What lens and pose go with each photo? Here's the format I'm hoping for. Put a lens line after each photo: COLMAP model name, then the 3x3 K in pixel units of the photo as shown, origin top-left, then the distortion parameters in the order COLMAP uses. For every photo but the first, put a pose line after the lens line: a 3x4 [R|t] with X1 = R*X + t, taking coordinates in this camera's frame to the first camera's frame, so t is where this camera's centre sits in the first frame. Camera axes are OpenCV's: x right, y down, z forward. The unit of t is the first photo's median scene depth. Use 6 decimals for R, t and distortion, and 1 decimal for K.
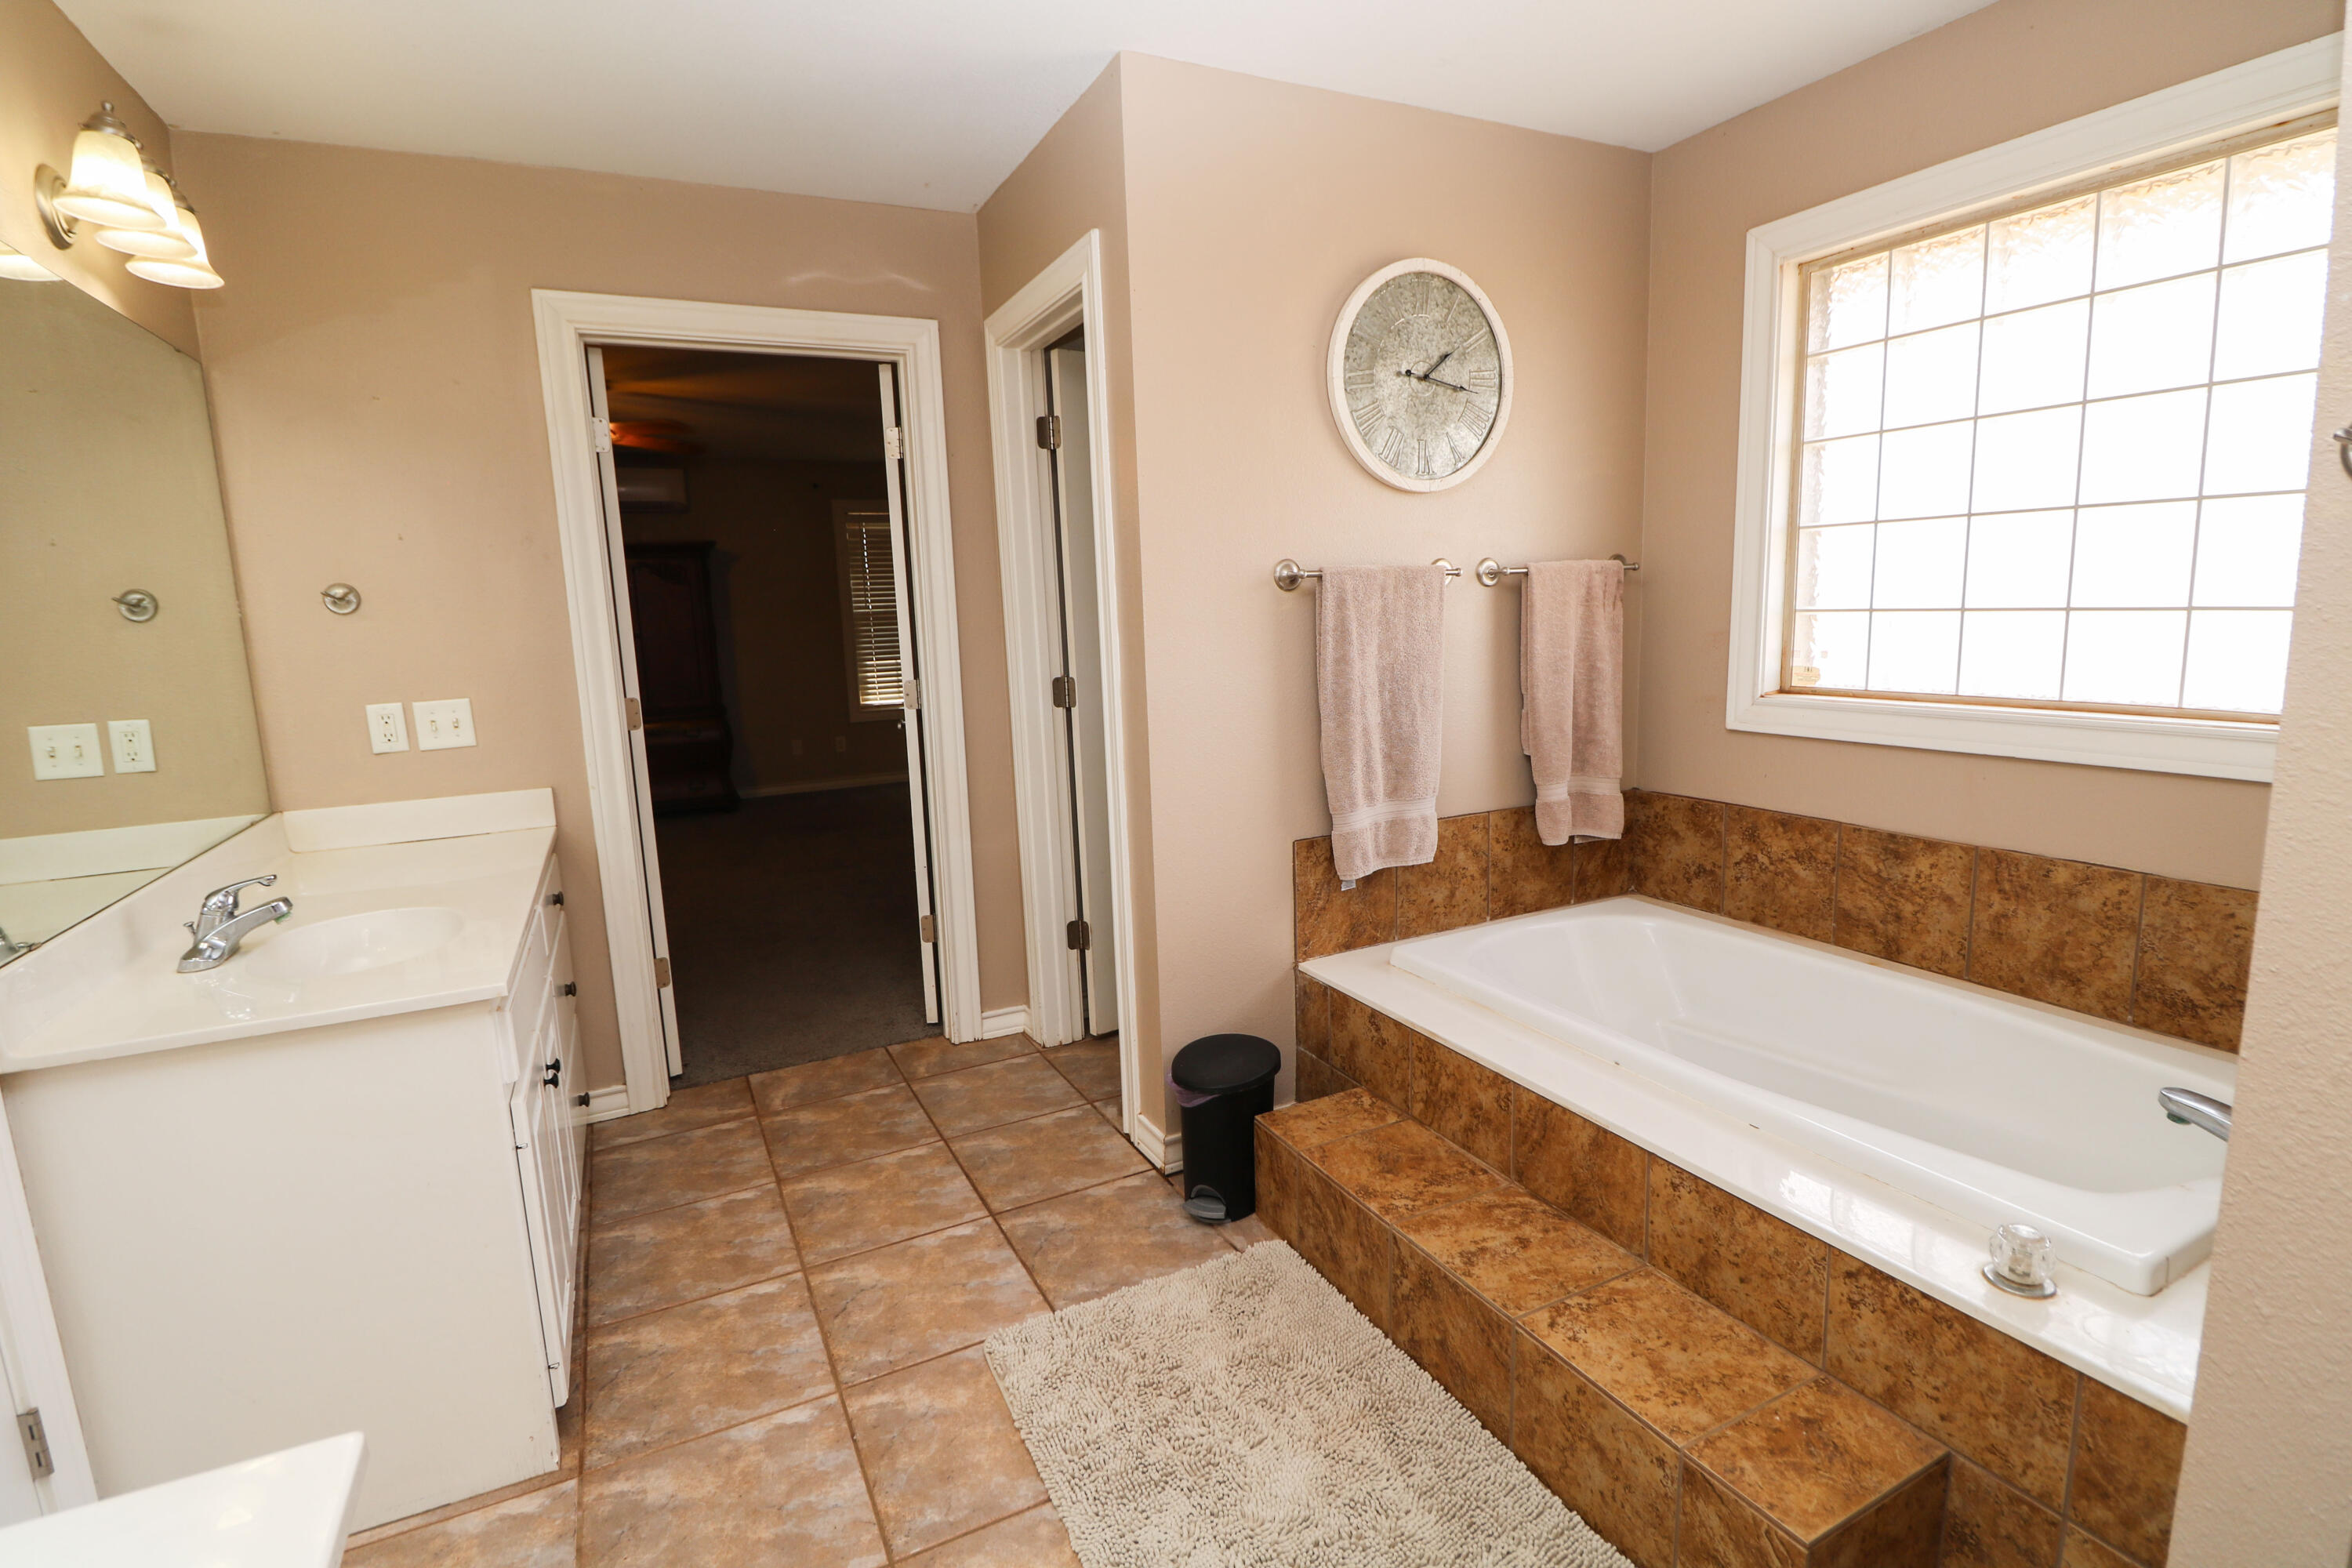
lens RADIAL K [[1101.1, 0, 1174.4], [0, 1101.1, 785.0], [0, 0, 1]] dist [-0.011092, -0.007848]
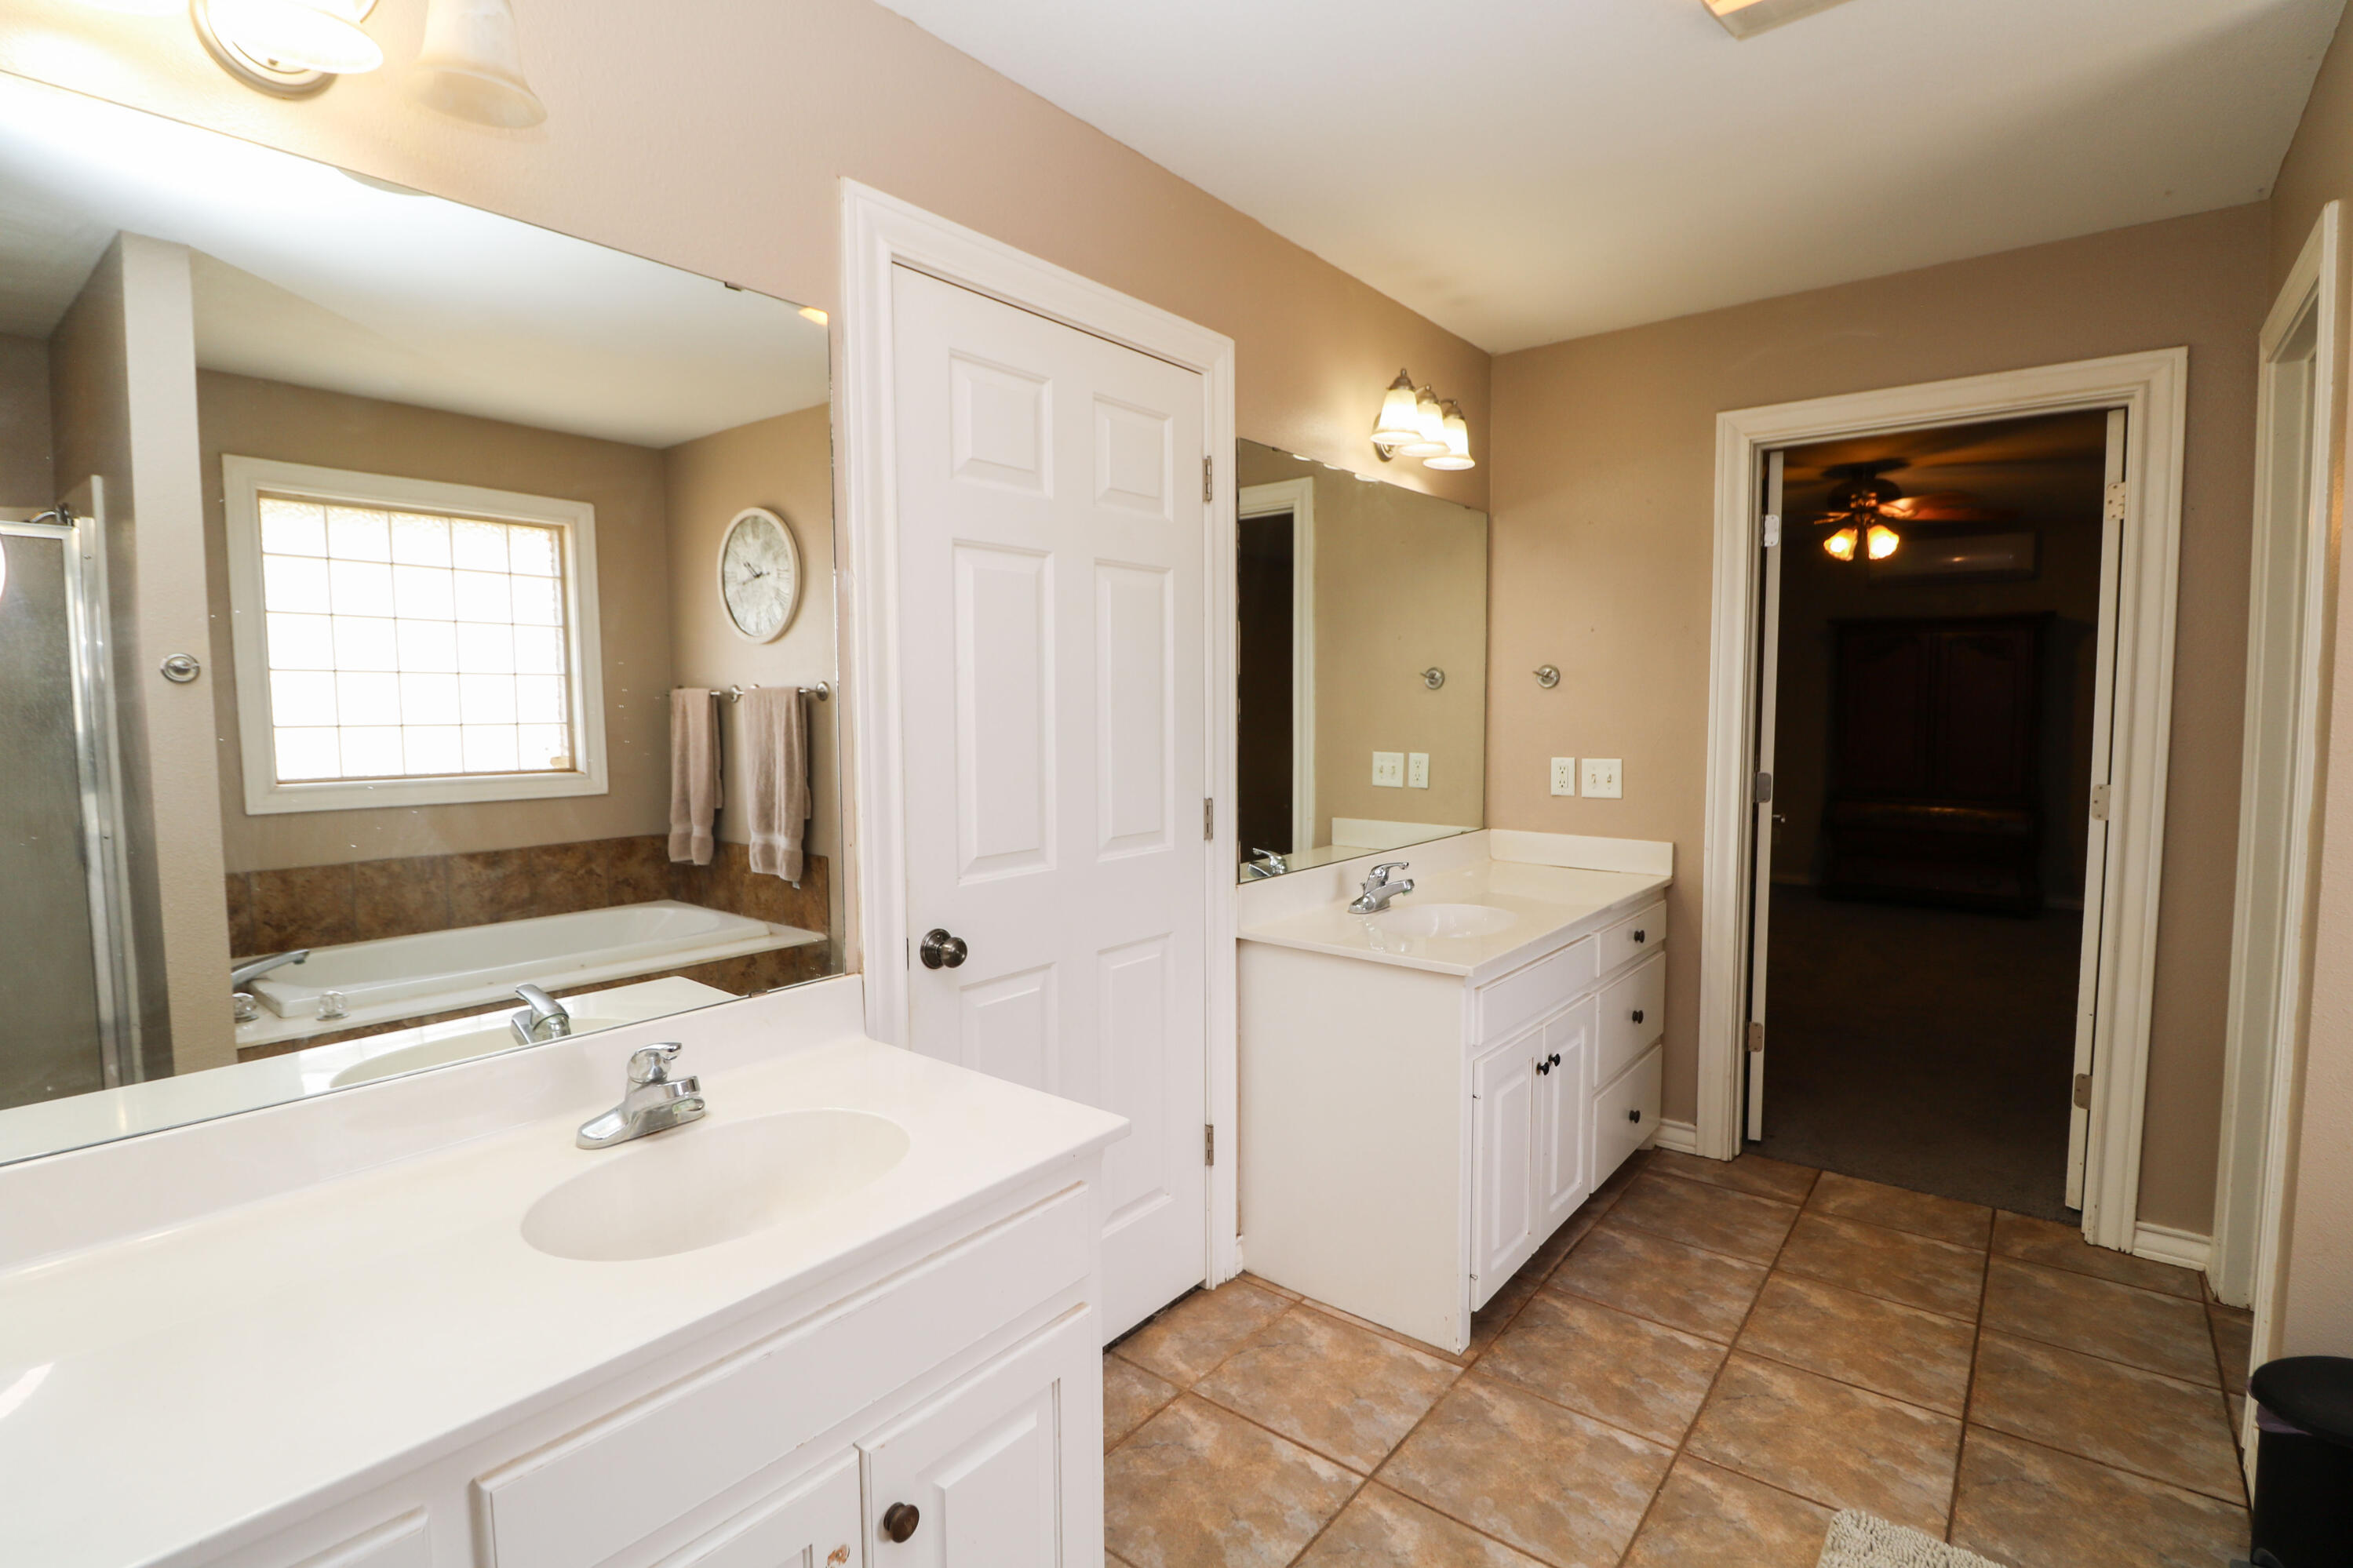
lens RADIAL K [[1101.5, 0, 1165.4], [0, 1101.5, 780.2], [0, 0, 1]] dist [-0.011092, -0.007848]
pose [[0.407739, 0.099923, -0.907614, 0.289814], [-0.159479, 0.986509, 0.036964, -0.023436], [0.899063, 0.129673, 0.418174, 0.044610]]
